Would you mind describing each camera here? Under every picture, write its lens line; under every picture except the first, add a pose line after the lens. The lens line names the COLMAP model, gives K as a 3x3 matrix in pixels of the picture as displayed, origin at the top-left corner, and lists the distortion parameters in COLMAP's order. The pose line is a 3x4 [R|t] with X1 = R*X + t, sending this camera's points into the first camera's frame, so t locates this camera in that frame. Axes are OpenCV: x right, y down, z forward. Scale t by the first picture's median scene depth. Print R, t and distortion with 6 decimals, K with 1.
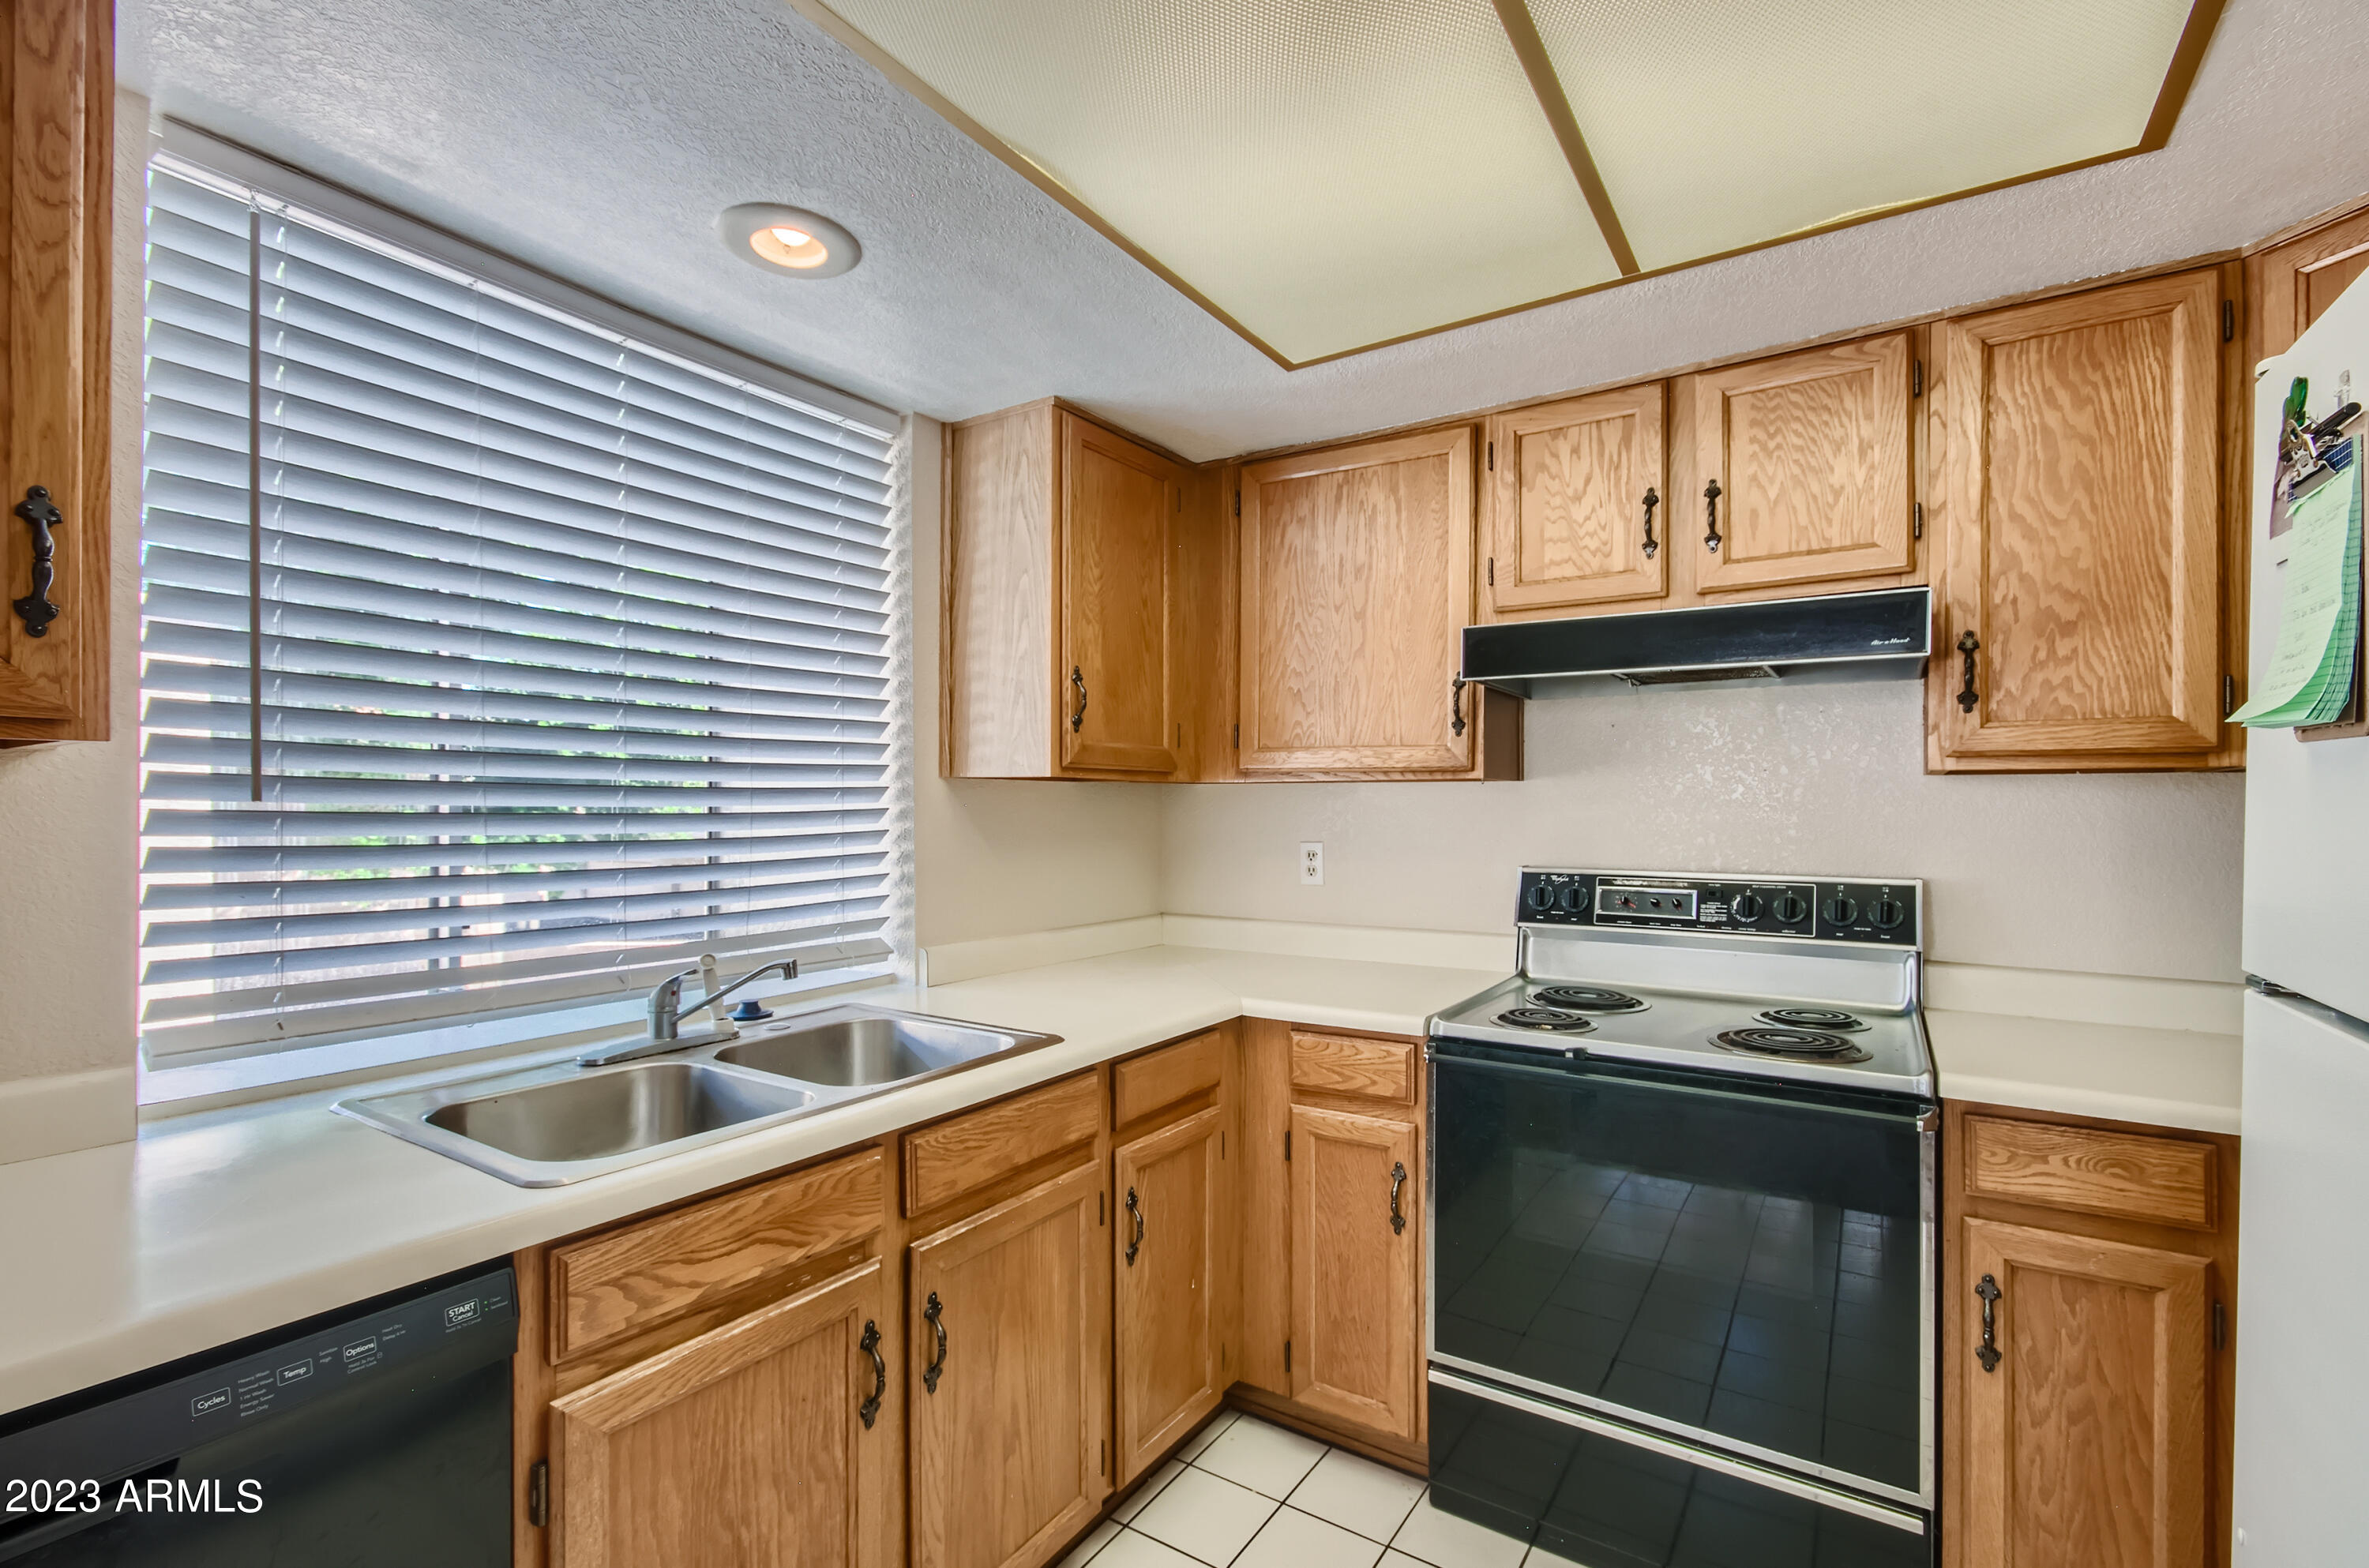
lens RADIAL K [[1050.1, 0, 1190.5], [0, 1050.1, 806.6], [0, 0, 1]] dist [-0.002807, 0.008735]
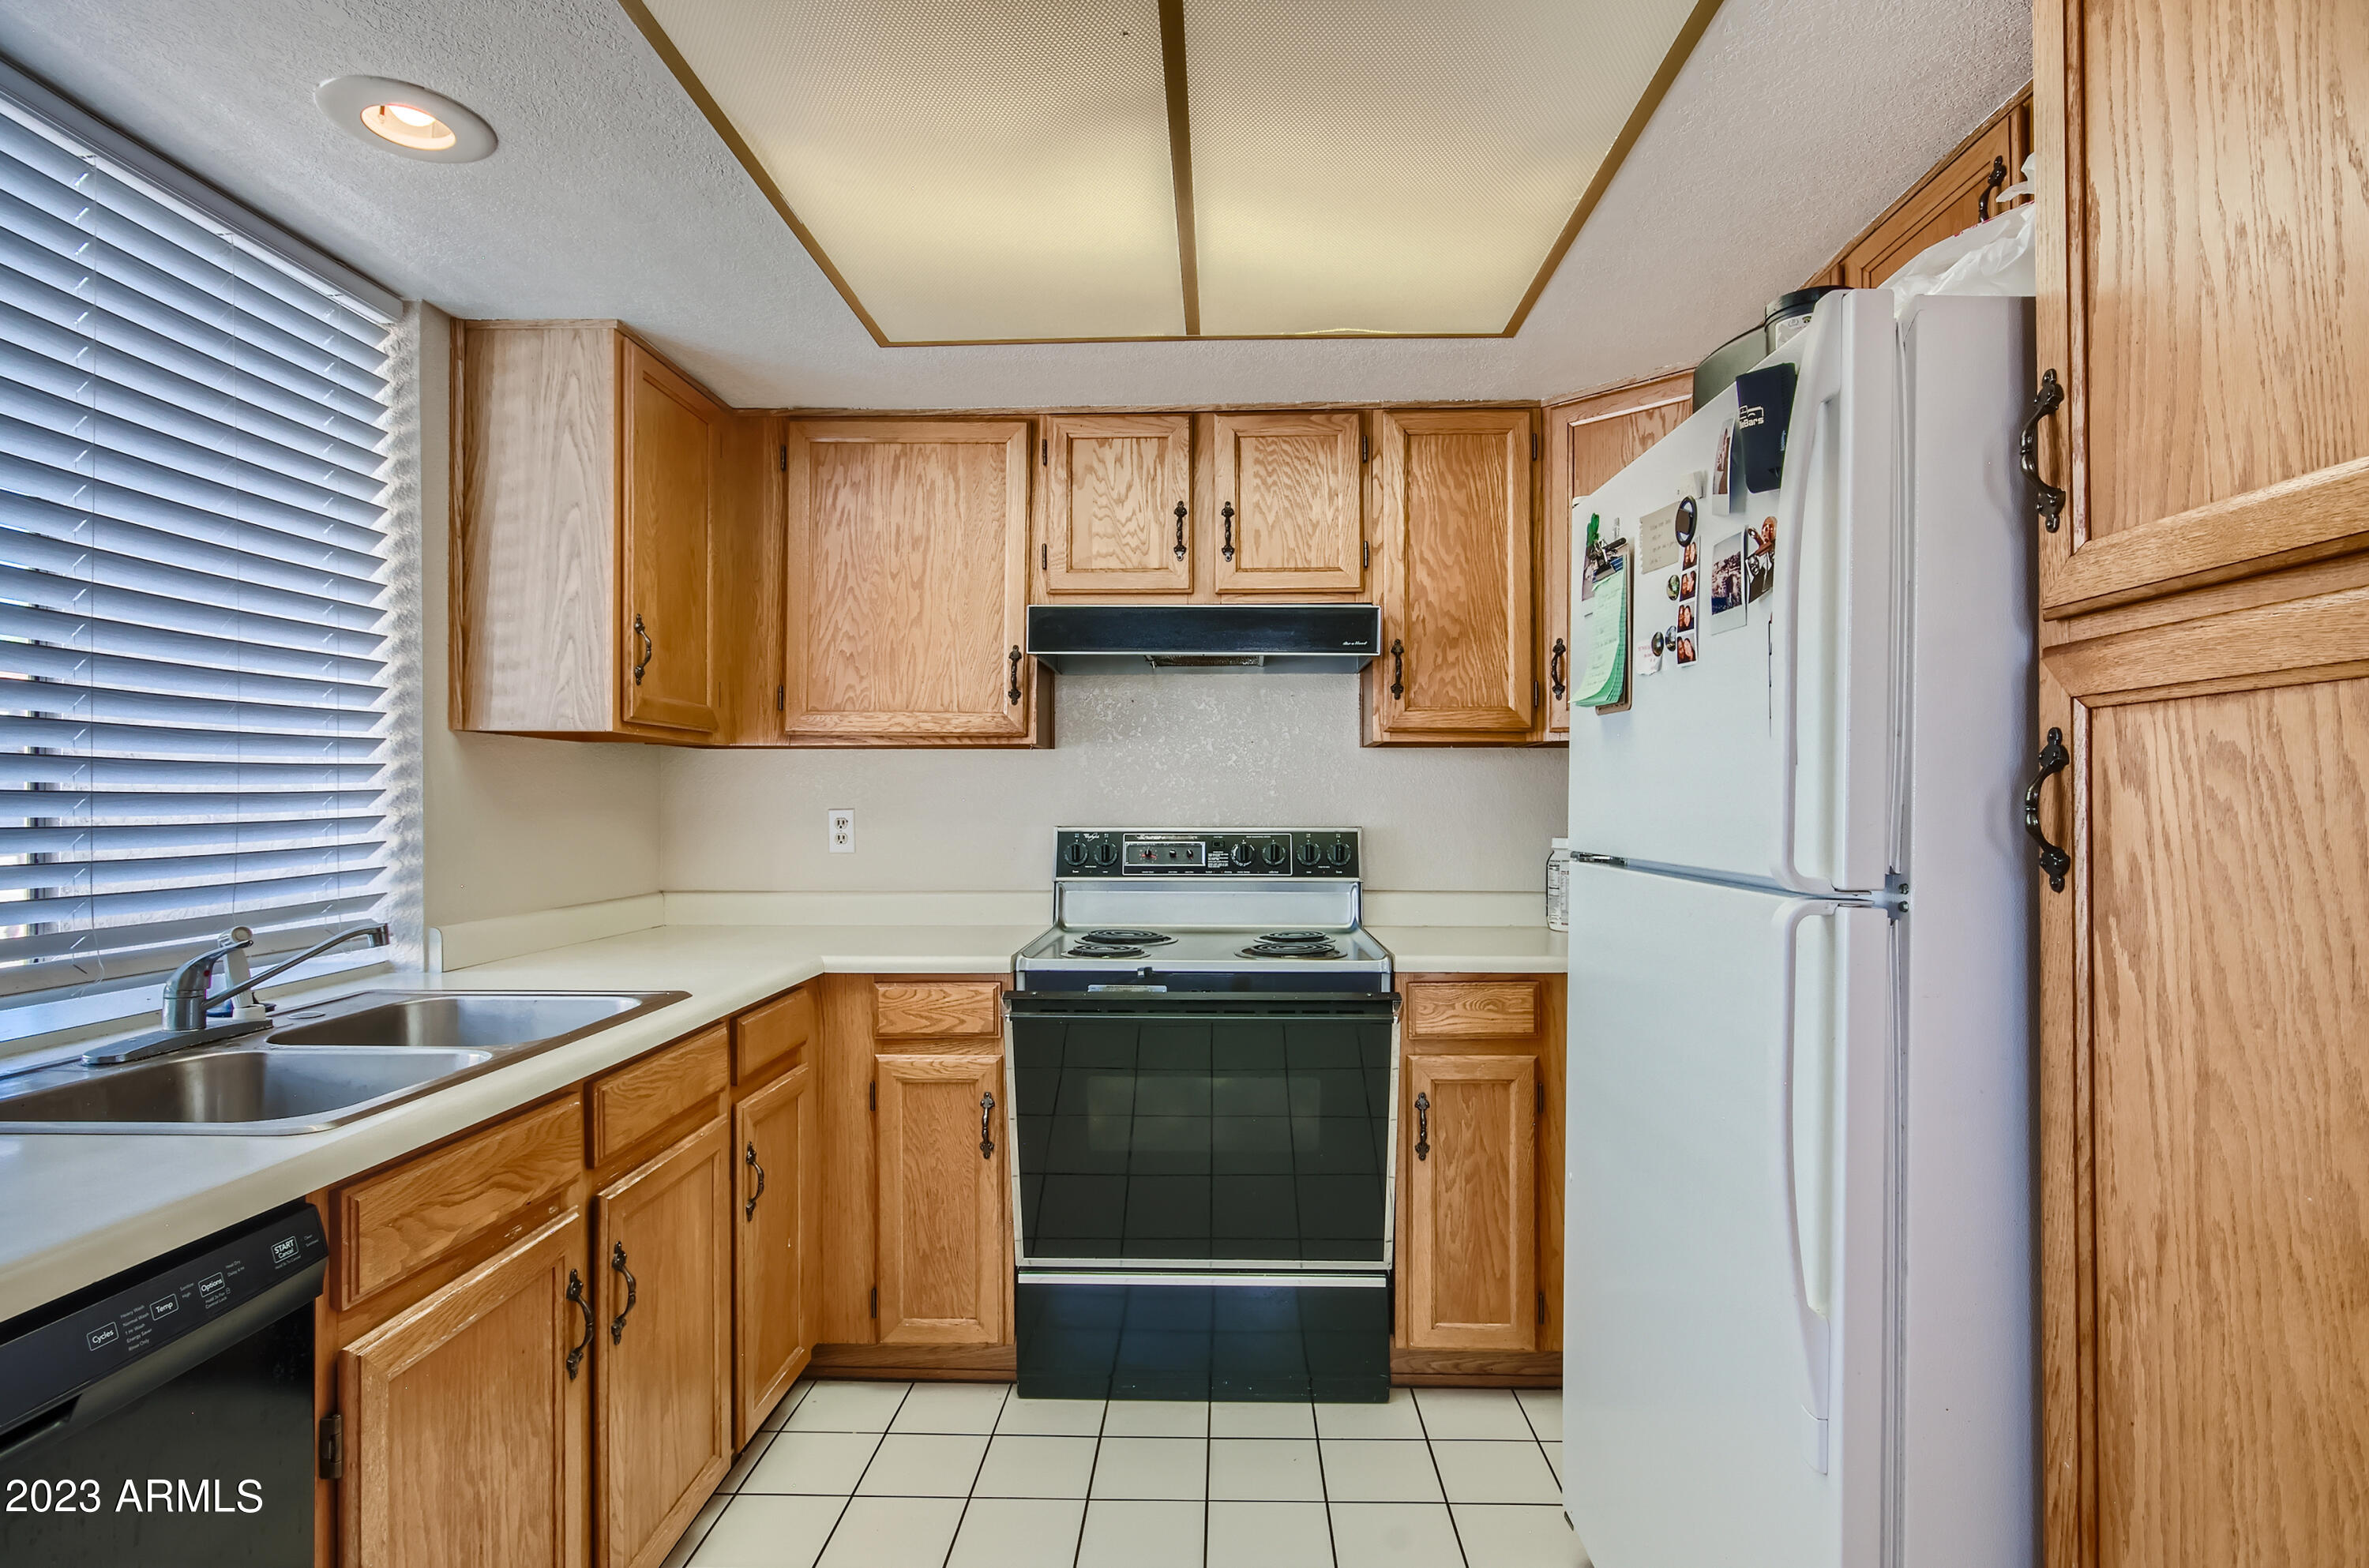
lens RADIAL K [[1173.7, 0, 1184.5], [0, 1173.7, 784.0], [0, 0, 1]] dist [-0.002766, 0.034082]
pose [[0.863918, 0.003271, 0.503622, -0.233398], [0.001686, 0.999955, -0.009387, 0.030208], [-0.503630, 0.008959, 0.863873, -0.154002]]
